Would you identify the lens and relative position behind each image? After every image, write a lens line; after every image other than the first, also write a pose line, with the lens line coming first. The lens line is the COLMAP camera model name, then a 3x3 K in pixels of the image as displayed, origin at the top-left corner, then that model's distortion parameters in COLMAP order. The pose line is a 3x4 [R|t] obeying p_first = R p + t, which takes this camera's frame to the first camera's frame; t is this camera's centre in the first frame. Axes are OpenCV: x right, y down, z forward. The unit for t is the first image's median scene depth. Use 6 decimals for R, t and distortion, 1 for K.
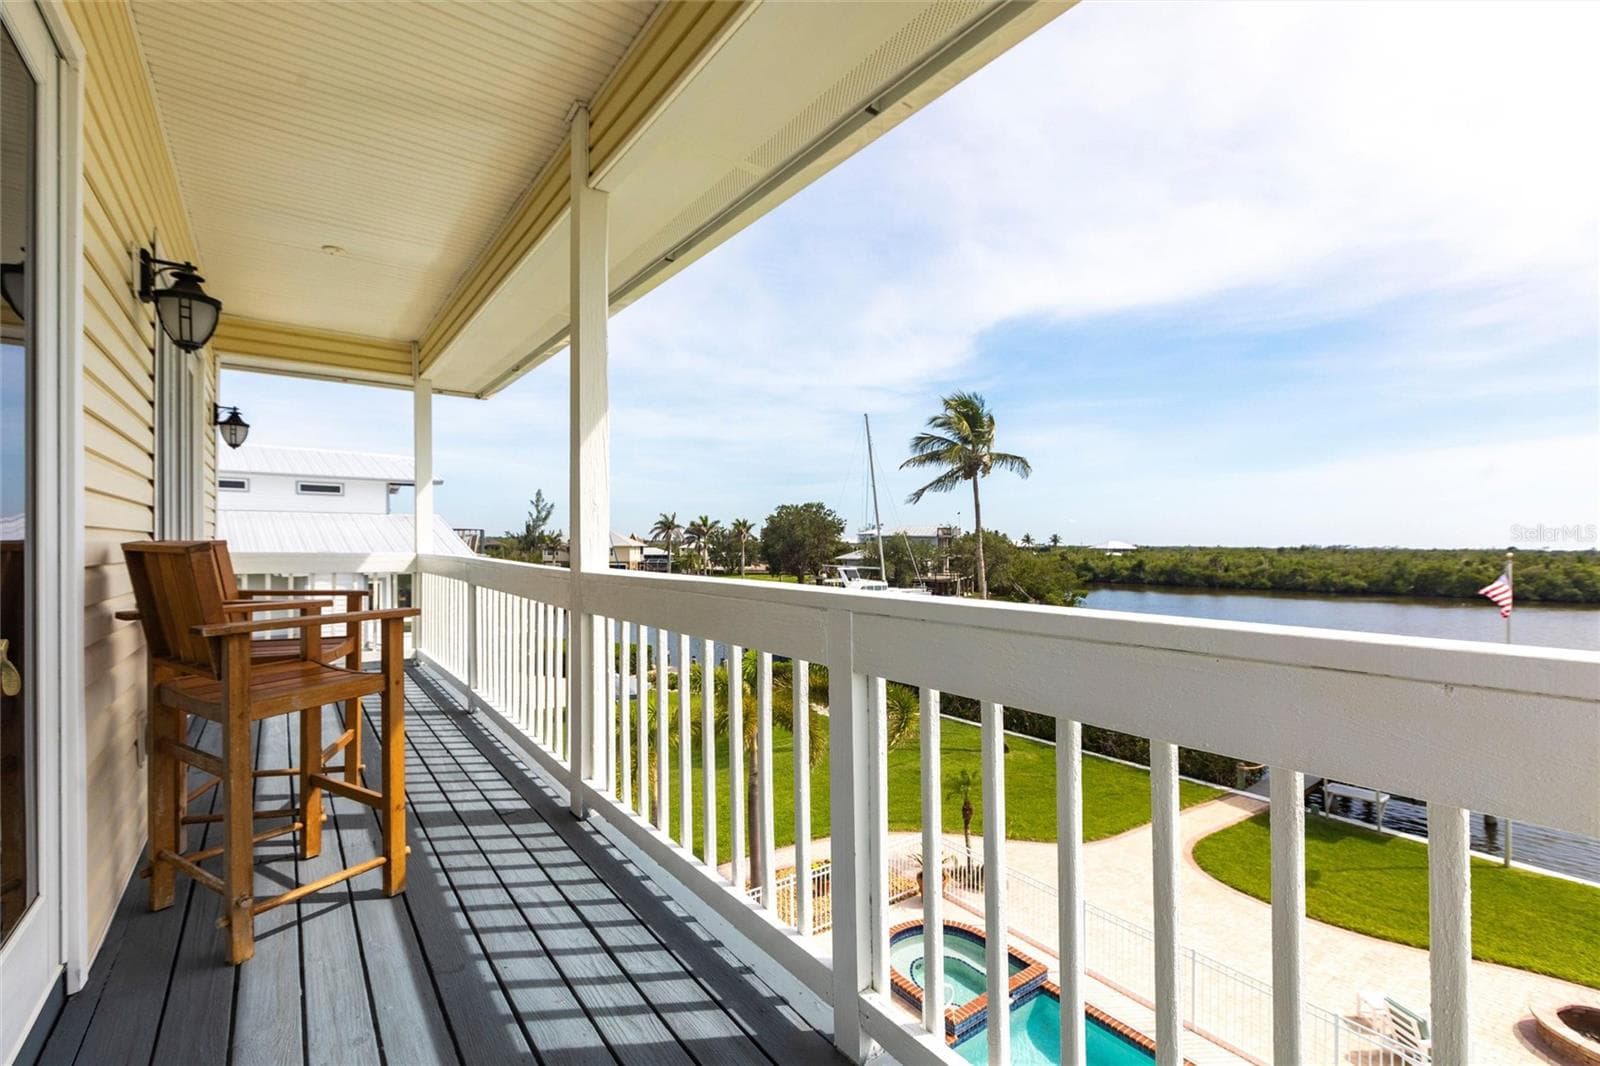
lens RADIAL K [[725.3, 0, 790.4], [0, 725.3, 534.6], [0, 0, 1]] dist [0.011676, -0.000861]
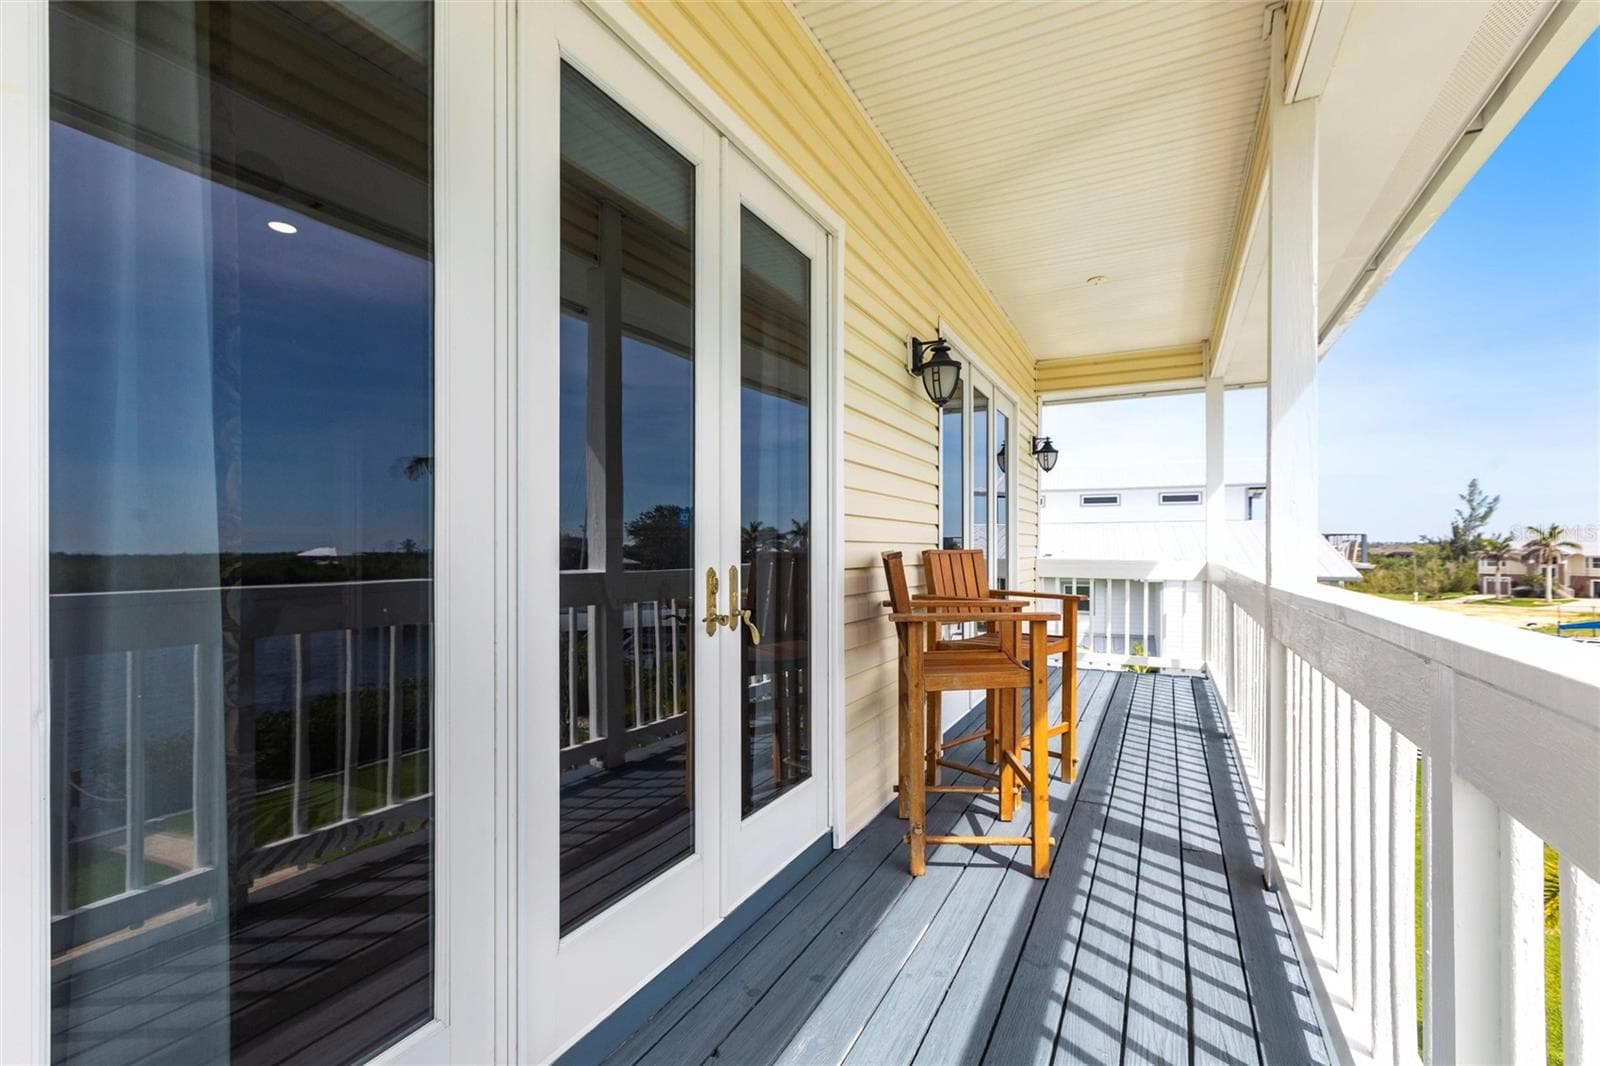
lens RADIAL K [[725.3, 0, 774.6], [0, 725.3, 546.5], [0, 0, 1]] dist [0.011676, -0.000861]
pose [[0.443969, -0.008828, -0.895999, 0.212122], [0.013918, 0.999899, -0.002955, 0.002516], [0.895934, -0.011159, 0.444047, 0.150648]]
